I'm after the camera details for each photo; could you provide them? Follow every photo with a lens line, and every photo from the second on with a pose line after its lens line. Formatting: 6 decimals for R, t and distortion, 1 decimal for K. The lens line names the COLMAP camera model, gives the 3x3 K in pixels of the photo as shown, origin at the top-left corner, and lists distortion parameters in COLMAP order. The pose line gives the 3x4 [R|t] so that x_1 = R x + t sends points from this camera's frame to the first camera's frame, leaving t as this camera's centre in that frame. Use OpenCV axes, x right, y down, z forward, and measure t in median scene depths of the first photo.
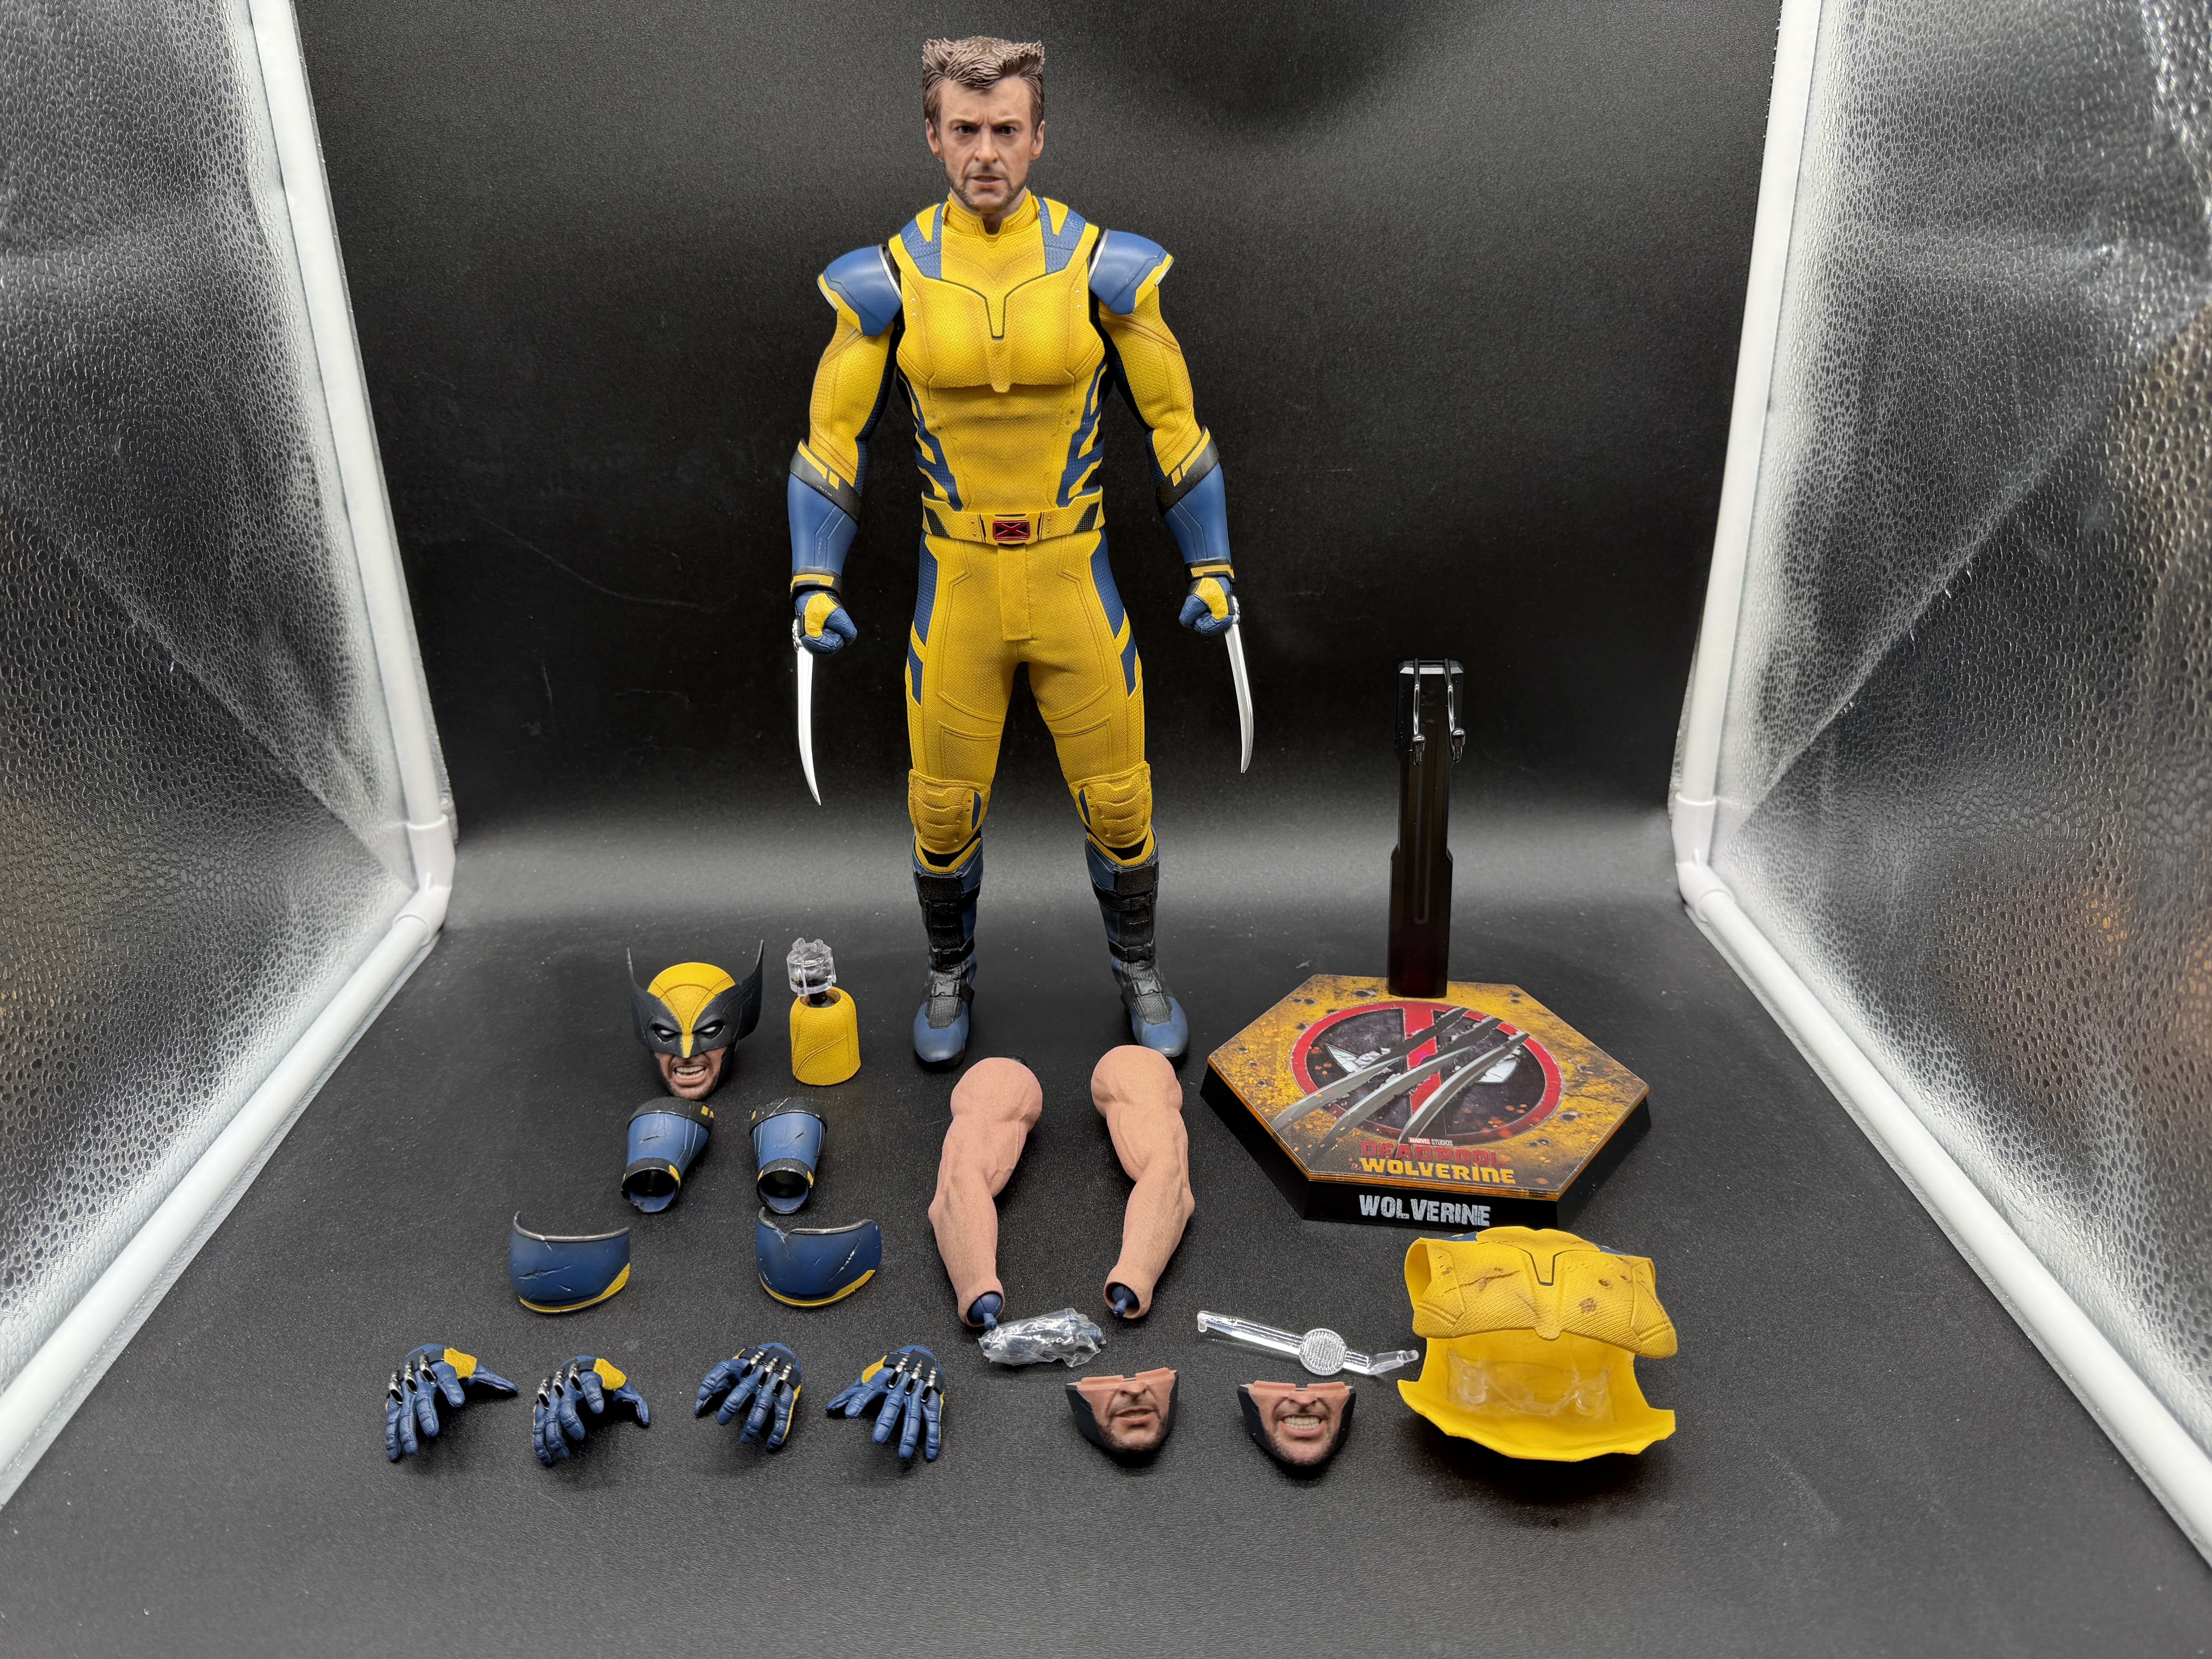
lens RADIAL K [[1645.3, 0, 1100.6], [0, 1645.3, 840.8], [0, 0, 1]] dist [-0.000072, 0.003948]
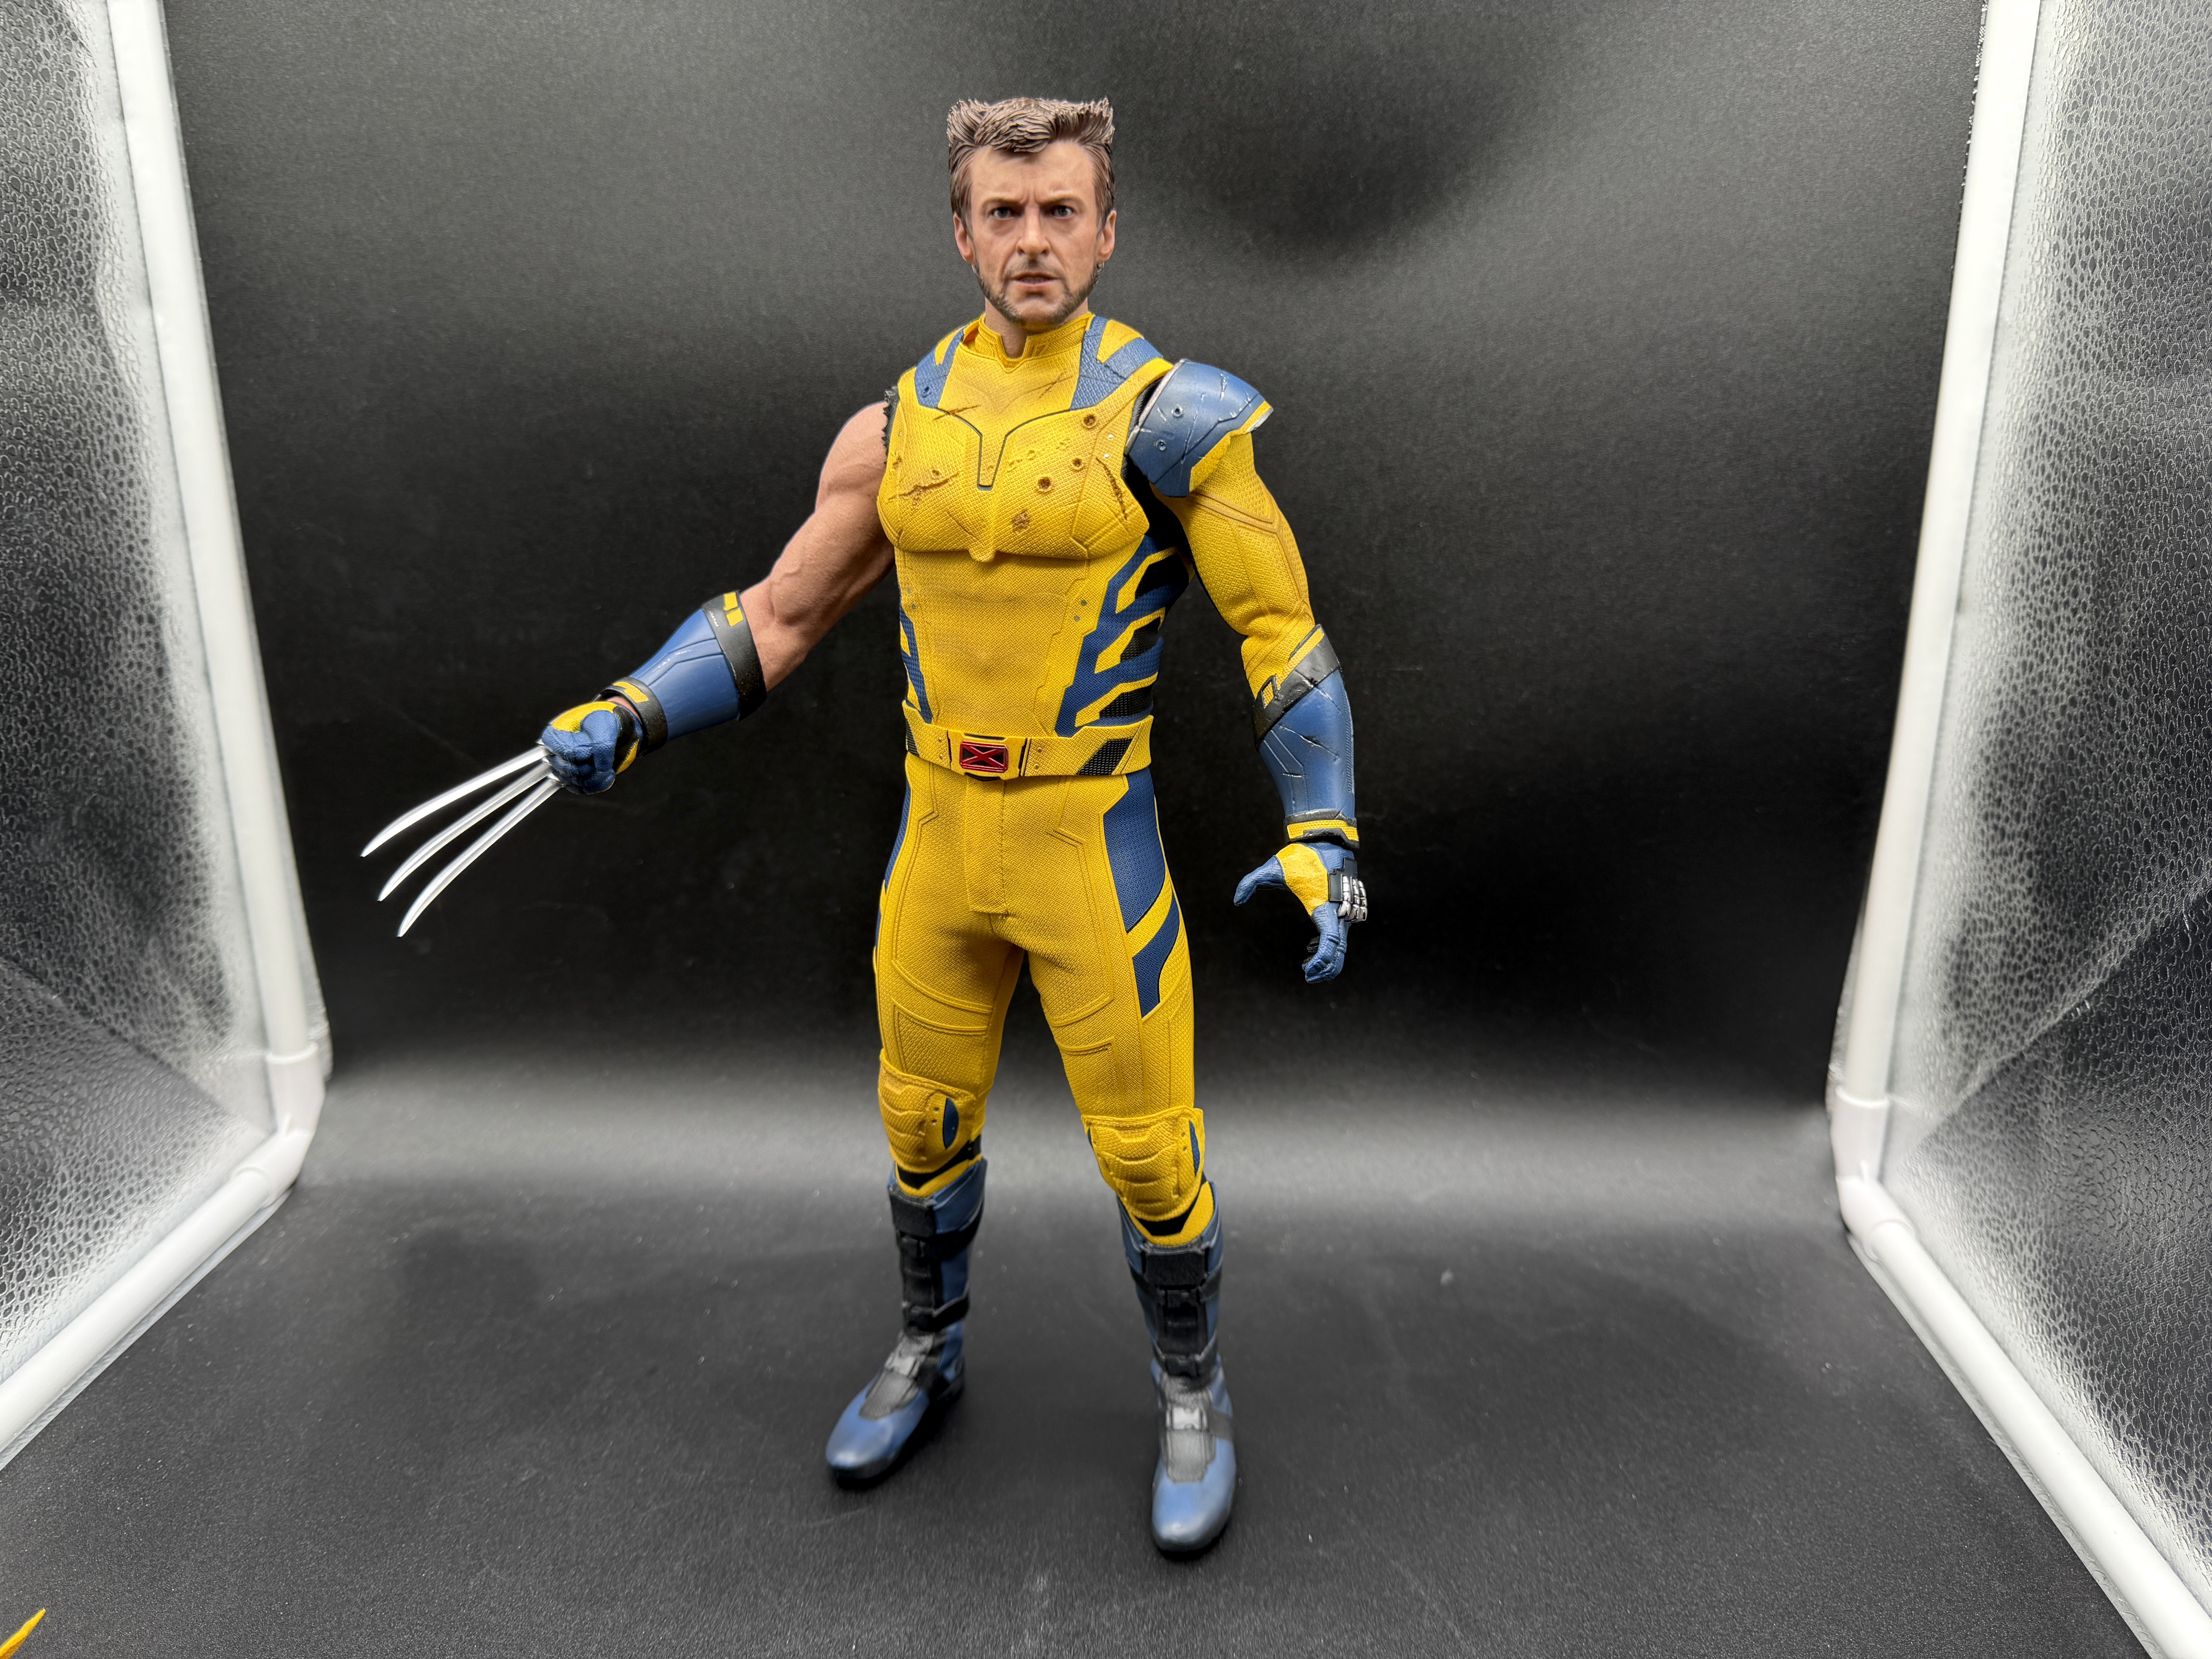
lens RADIAL K [[1645.3, 0, 1103.1], [0, 1645.3, 839.8], [0, 0, 1]] dist [-0.000072, 0.003948]
pose [[0.996992, 0.036982, -0.068117, 0.057096], [-0.044302, 0.993022, -0.109288, -0.049996], [0.063600, 0.111977, 0.991673, 0.209972]]
